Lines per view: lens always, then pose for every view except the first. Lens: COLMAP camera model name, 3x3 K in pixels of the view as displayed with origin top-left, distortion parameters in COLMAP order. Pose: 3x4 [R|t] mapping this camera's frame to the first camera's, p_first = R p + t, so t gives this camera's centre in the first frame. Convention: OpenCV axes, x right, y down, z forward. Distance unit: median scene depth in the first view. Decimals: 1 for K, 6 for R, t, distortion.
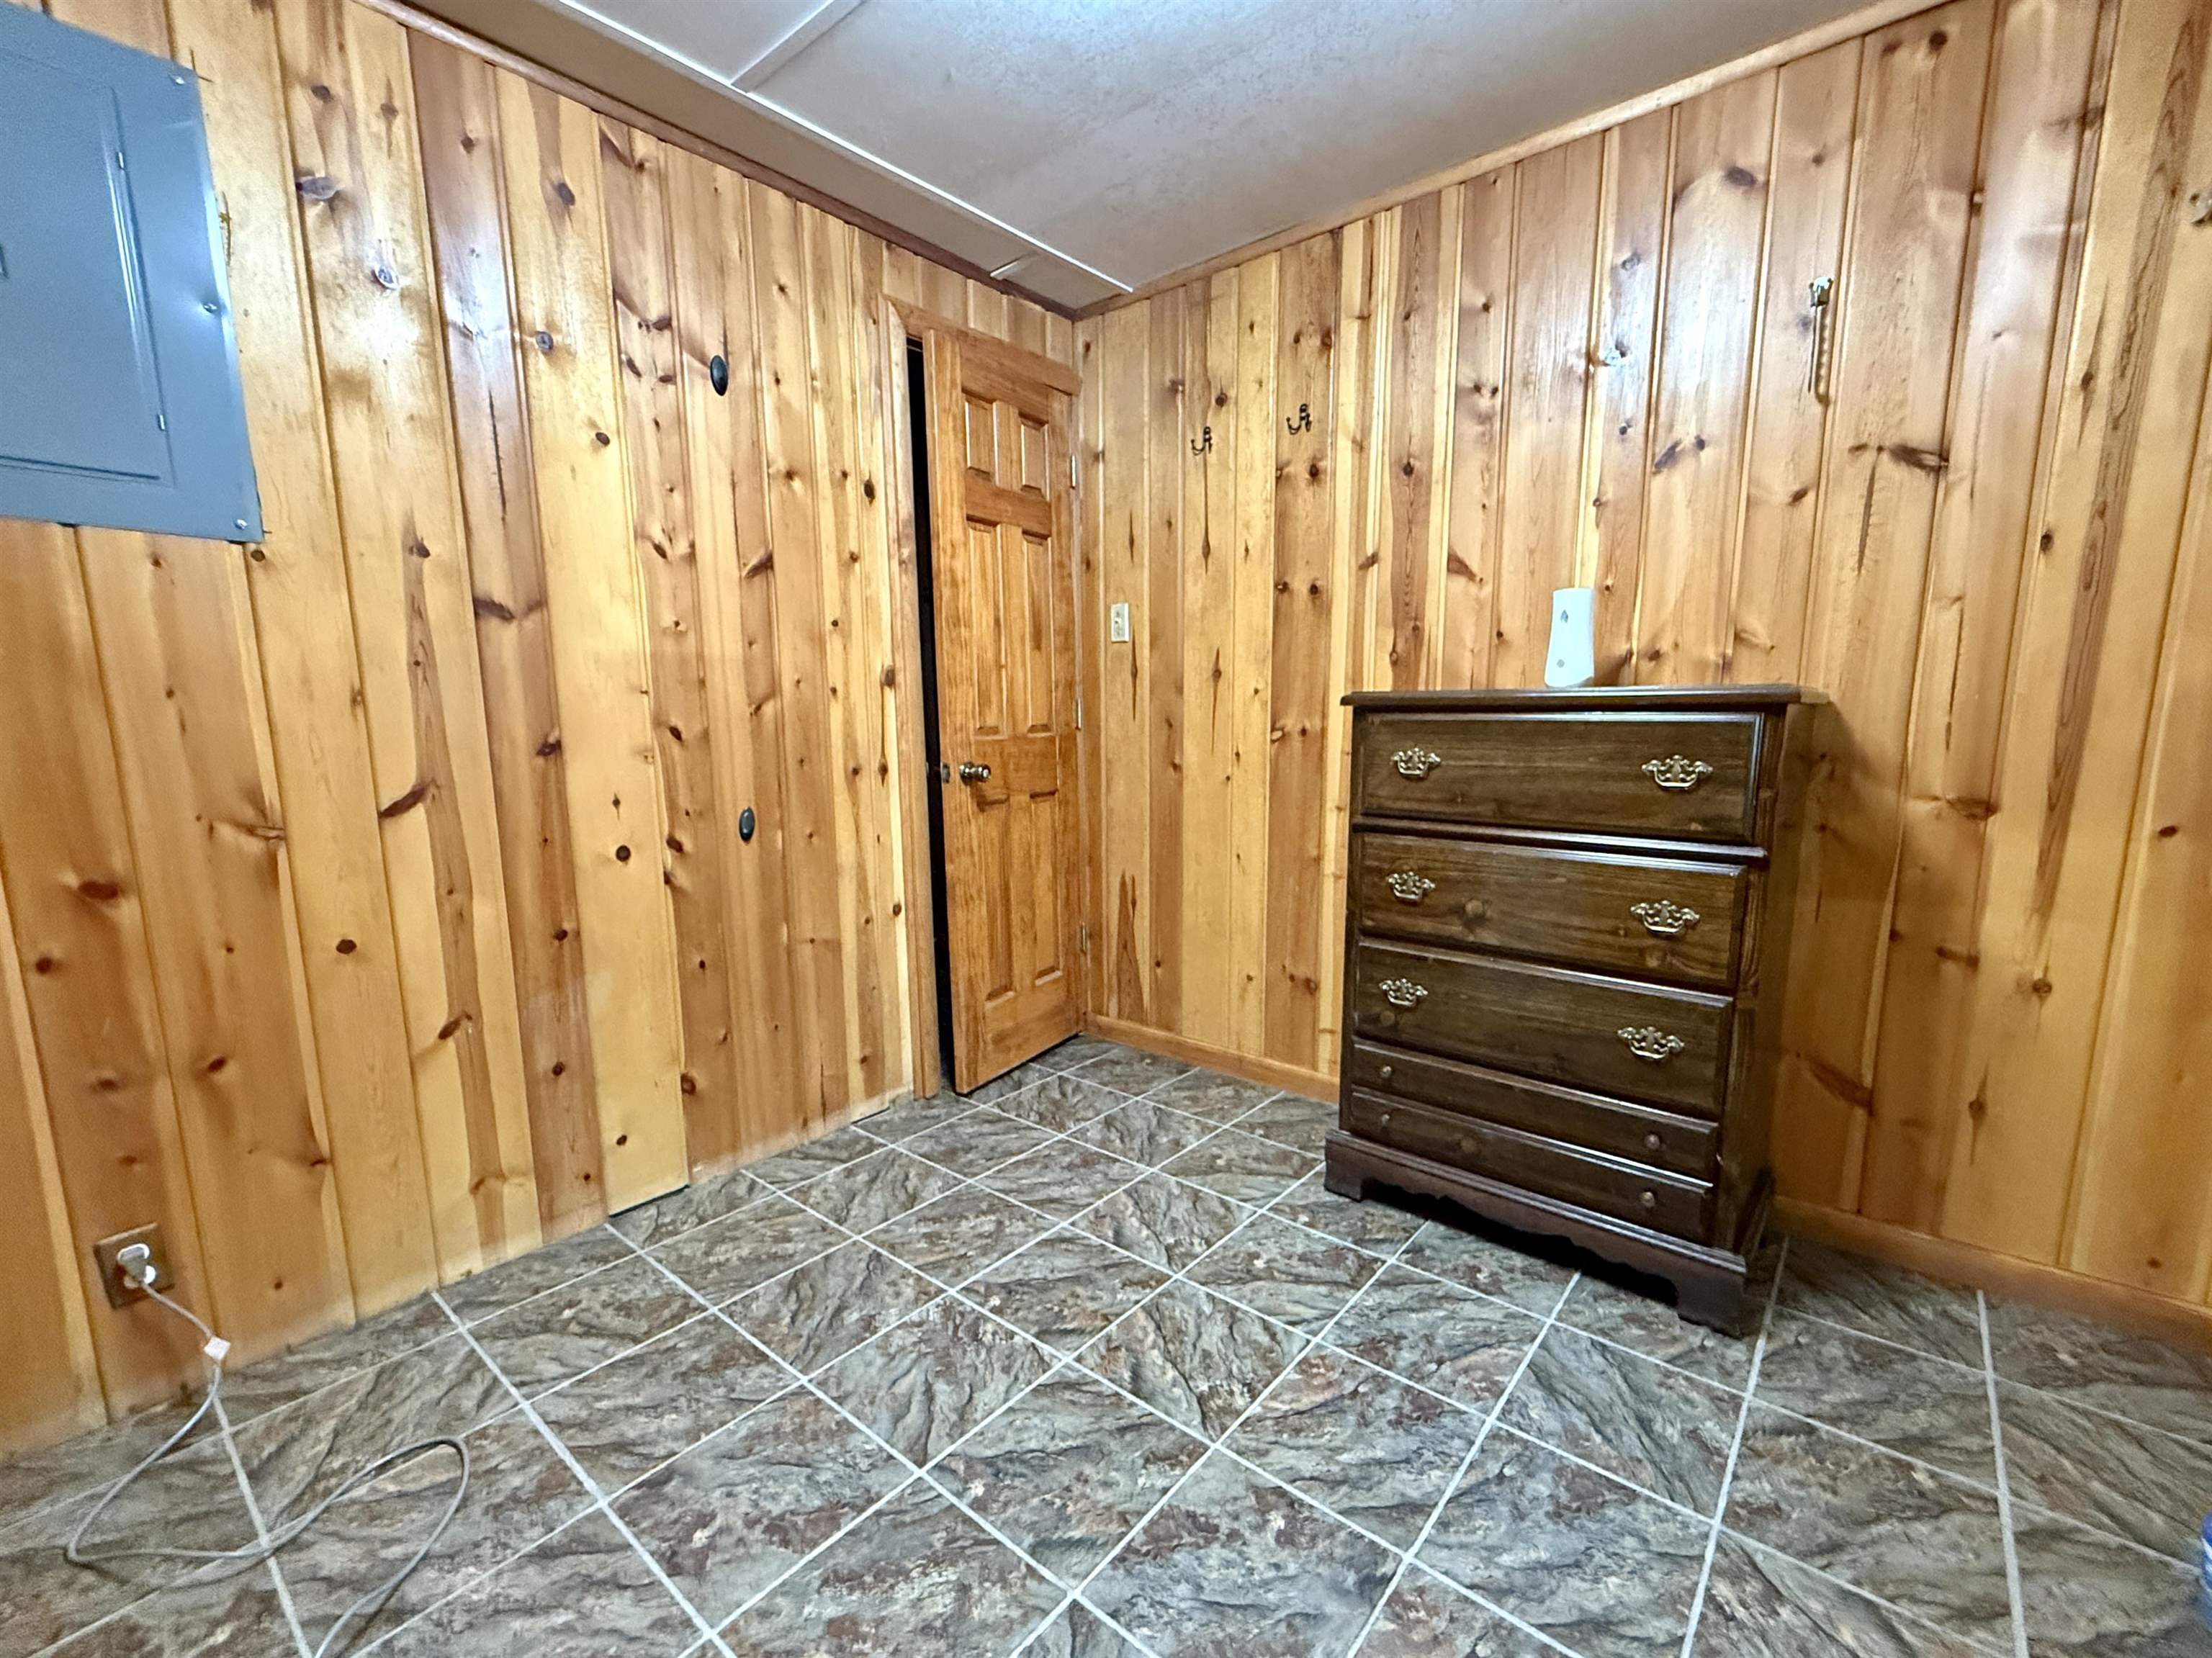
lens RADIAL K [[946.4, 0, 1114.6], [0, 946.4, 836.6], [0, 0, 1]] dist [-0.003864, -0.000108]
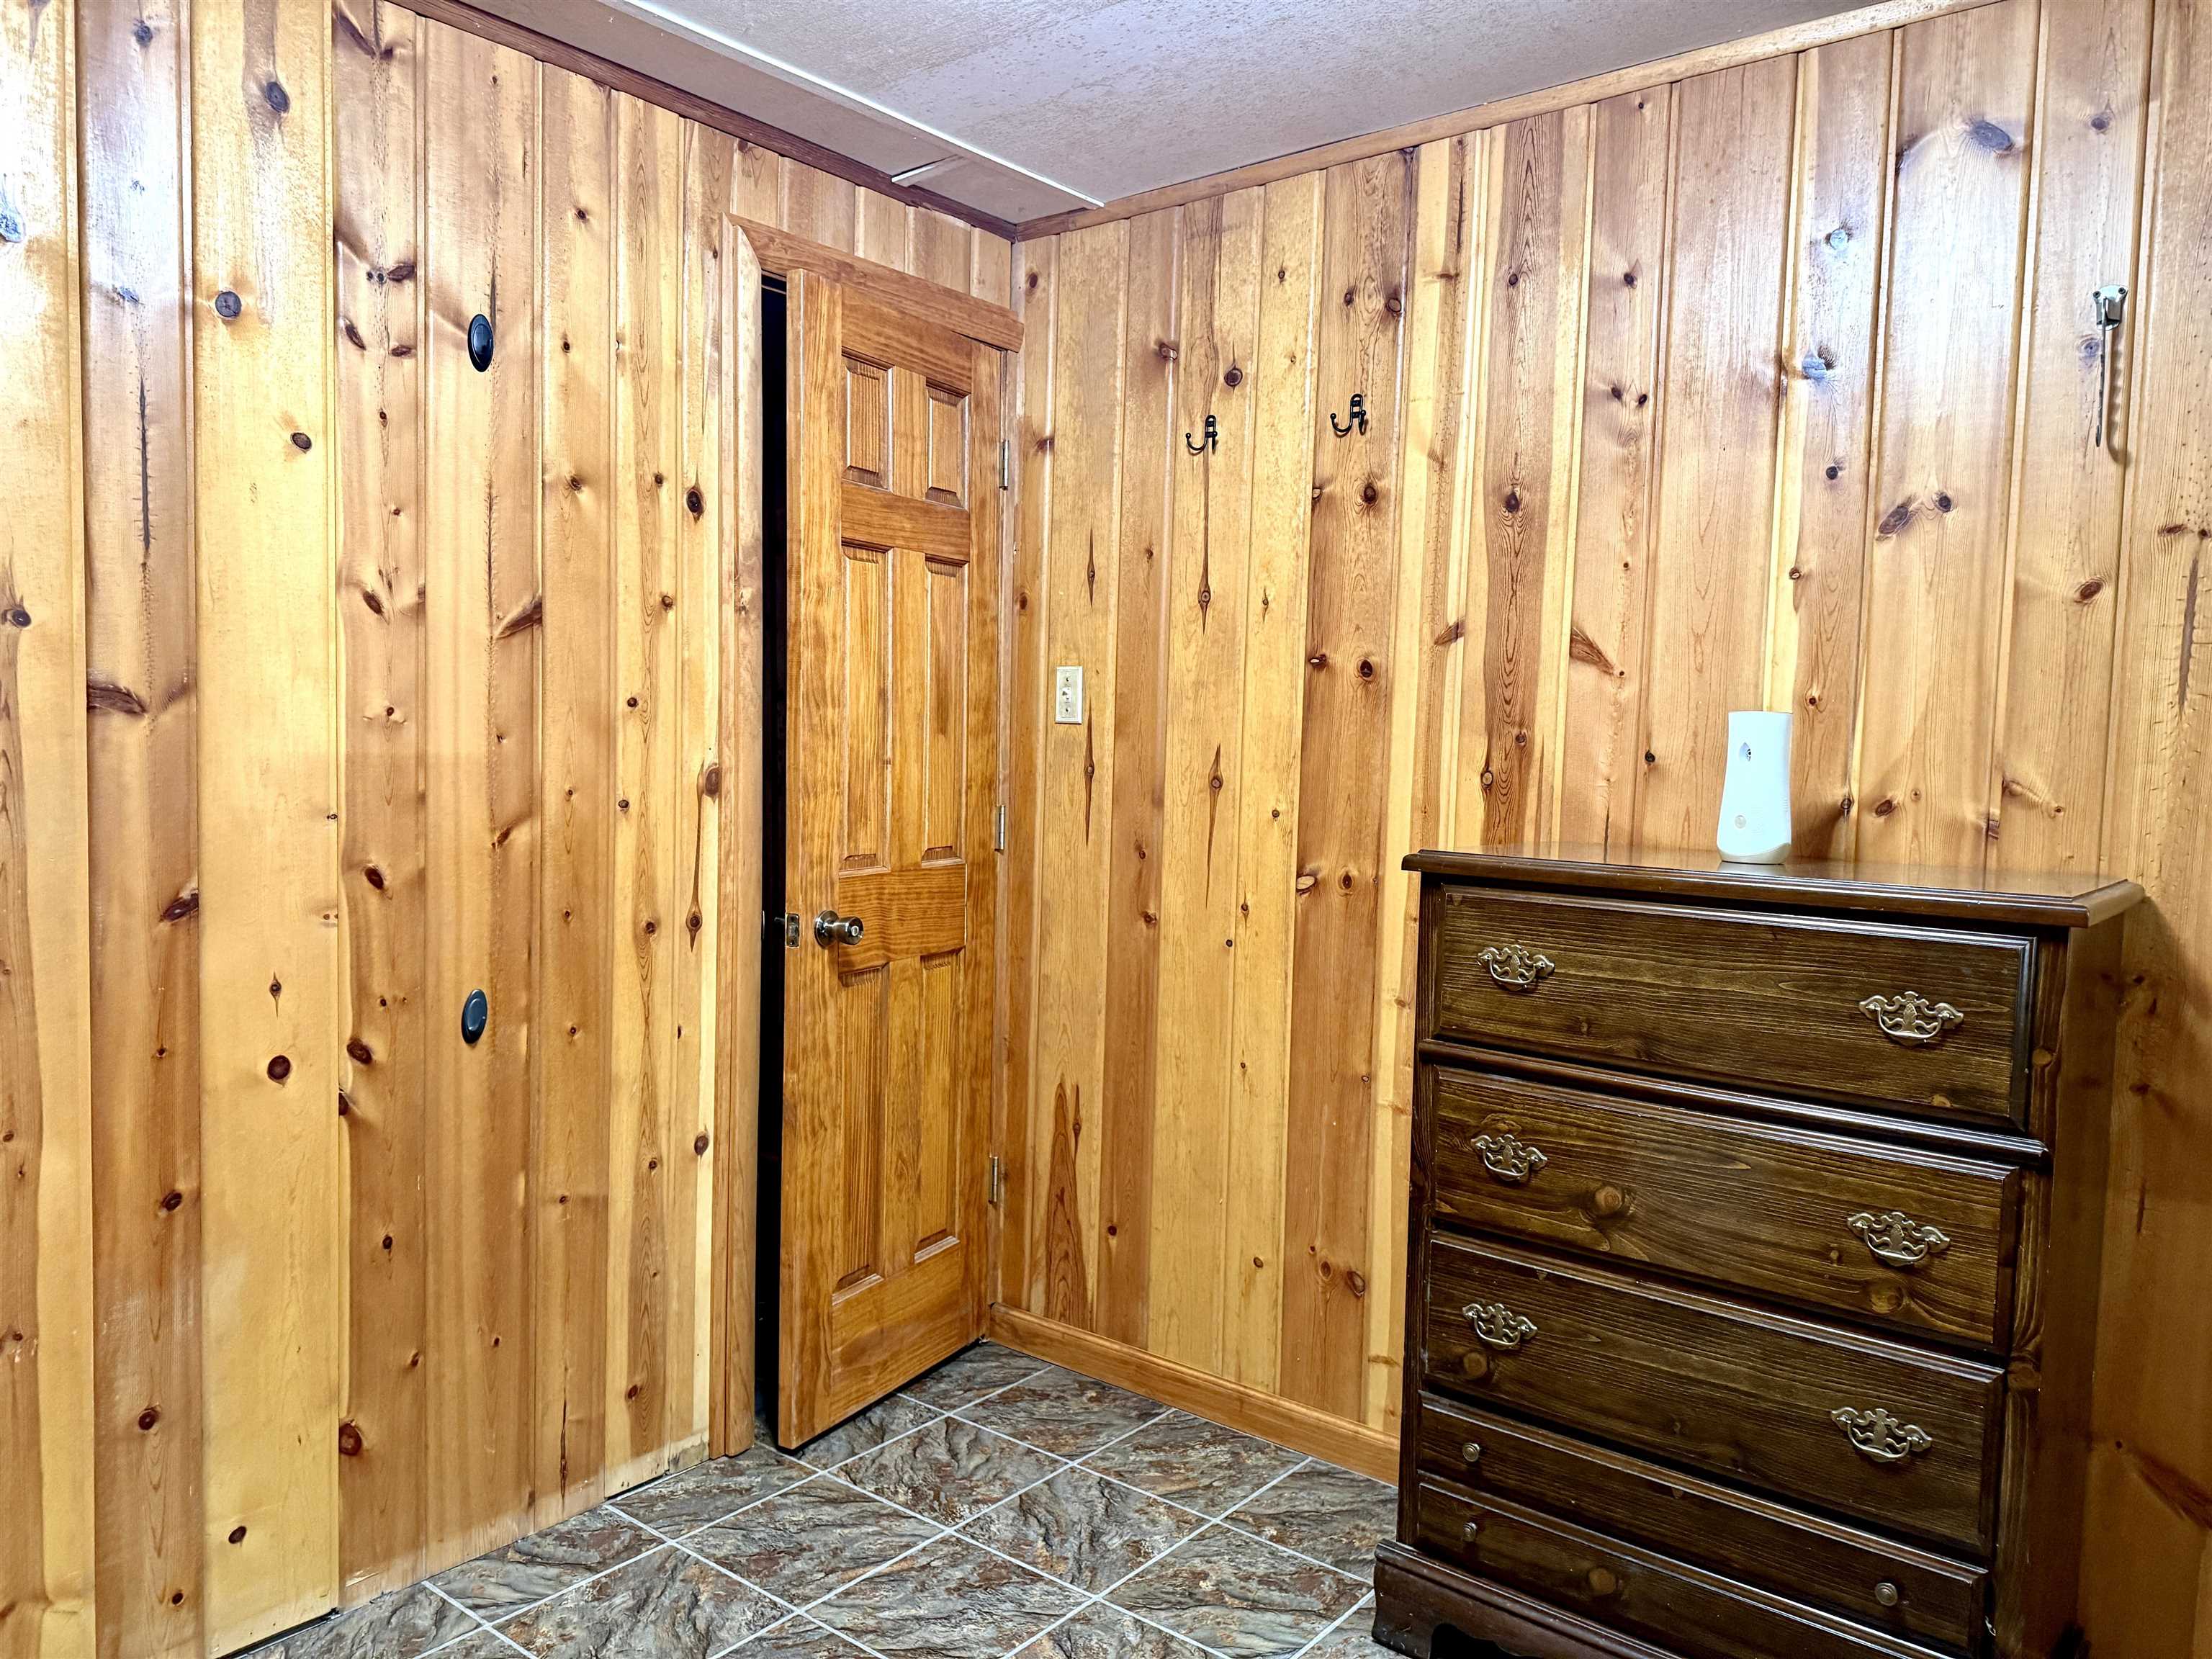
lens RADIAL K [[1551.8, 0, 1071.7], [0, 1551.8, 800.6], [0, 0, 1]] dist [0.037589, -0.047250]
pose [[0.999334, 0.033082, 0.015423, -0.009008], [-0.031472, 0.994982, -0.094977, -0.073885], [-0.018488, 0.094428, 0.995360, -0.068430]]
